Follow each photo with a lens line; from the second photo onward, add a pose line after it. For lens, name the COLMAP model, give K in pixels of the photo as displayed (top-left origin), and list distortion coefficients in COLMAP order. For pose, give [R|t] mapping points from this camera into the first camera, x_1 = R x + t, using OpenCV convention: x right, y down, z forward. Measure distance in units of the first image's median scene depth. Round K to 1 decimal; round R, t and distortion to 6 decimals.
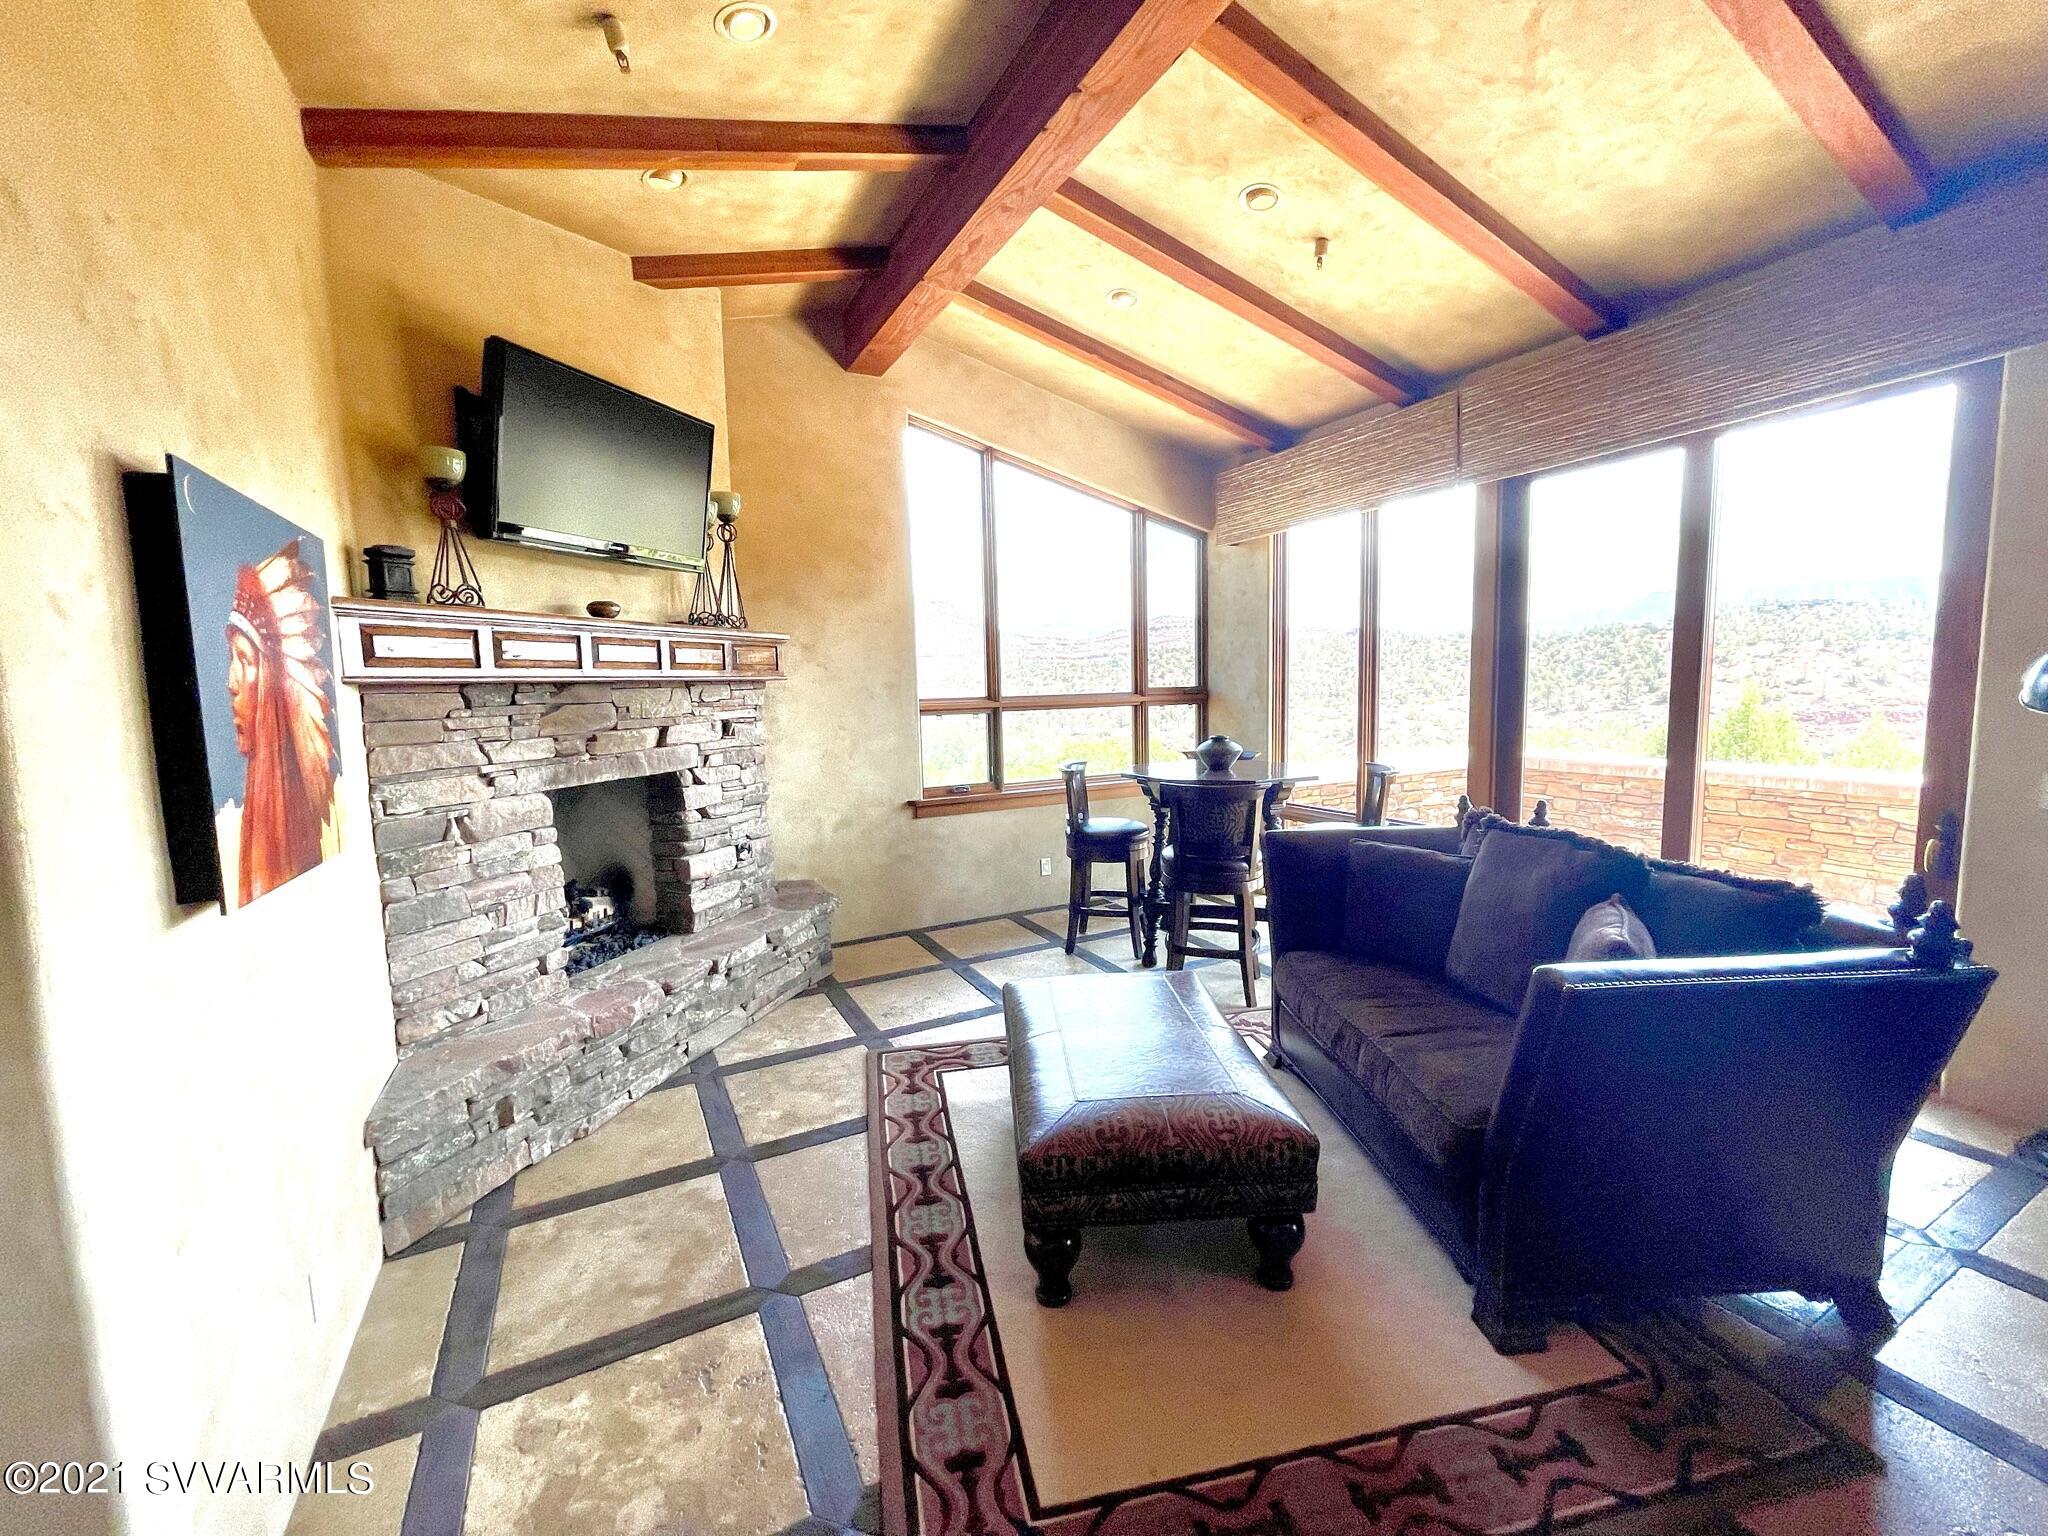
lens RADIAL K [[834.6, 0, 1024.7], [0, 834.6, 766.2], [0, 0, 1]] dist [-0.001880, -0.000217]
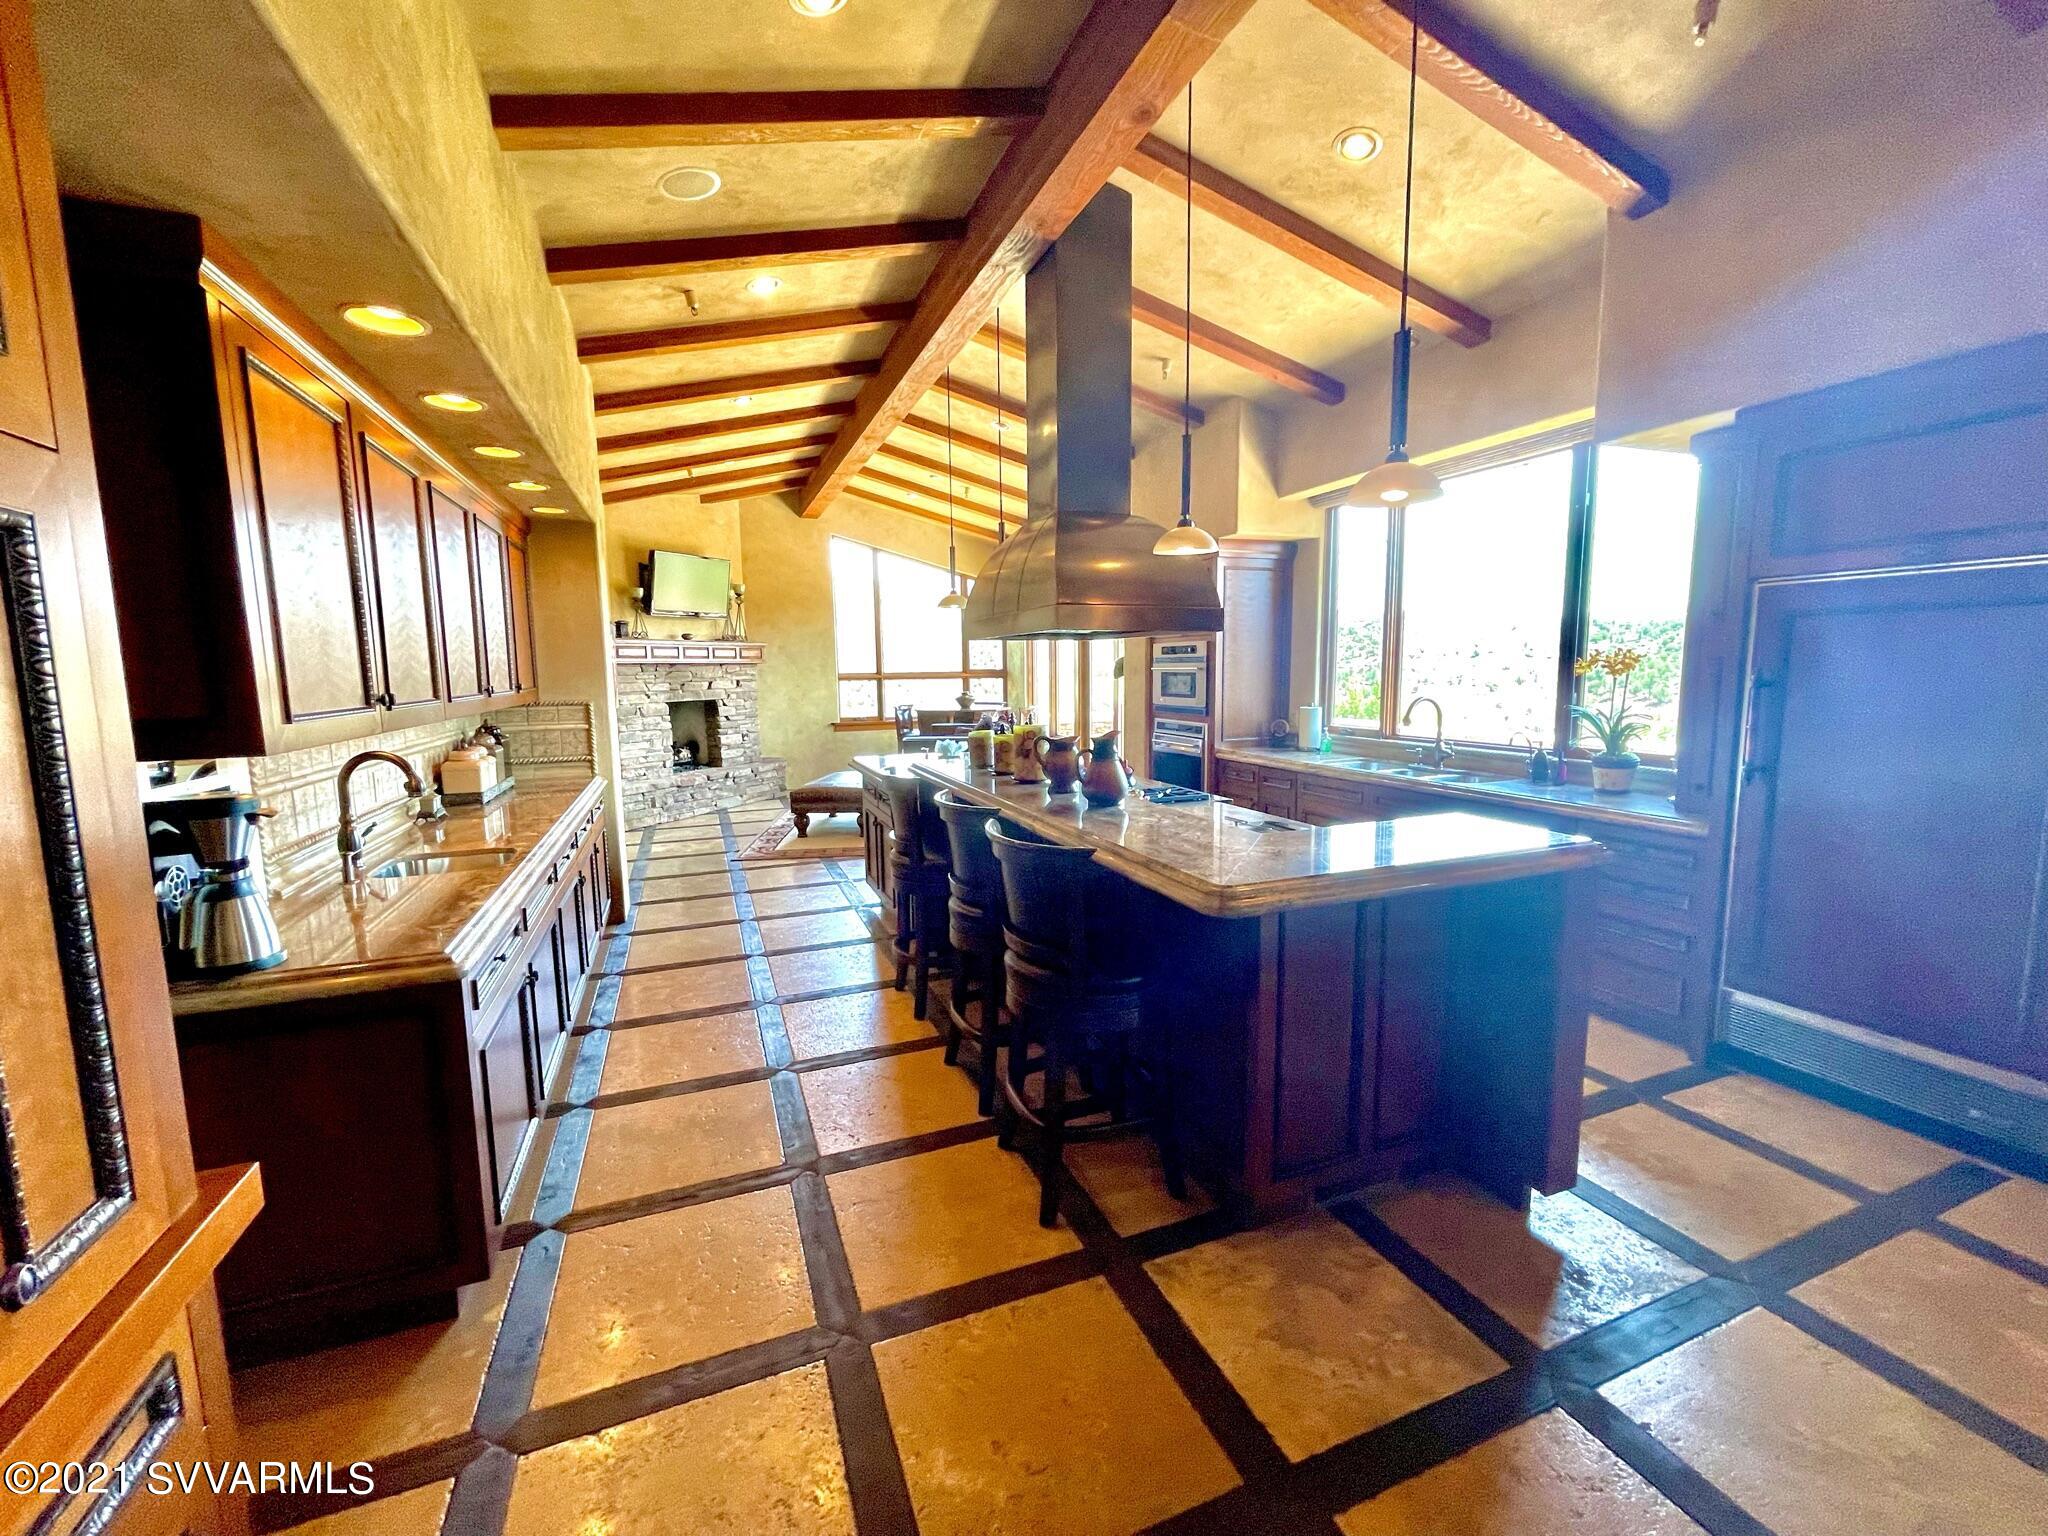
lens RADIAL K [[834.6, 0, 1030.4], [0, 834.6, 767.0], [0, 0, 1]] dist [-0.001880, -0.000217]
pose [[0.995555, 0.022774, -0.091382, 0.727432], [-0.020736, 0.999516, 0.023182, 0.126045], [0.091866, -0.021184, 0.995546, -1.354234]]
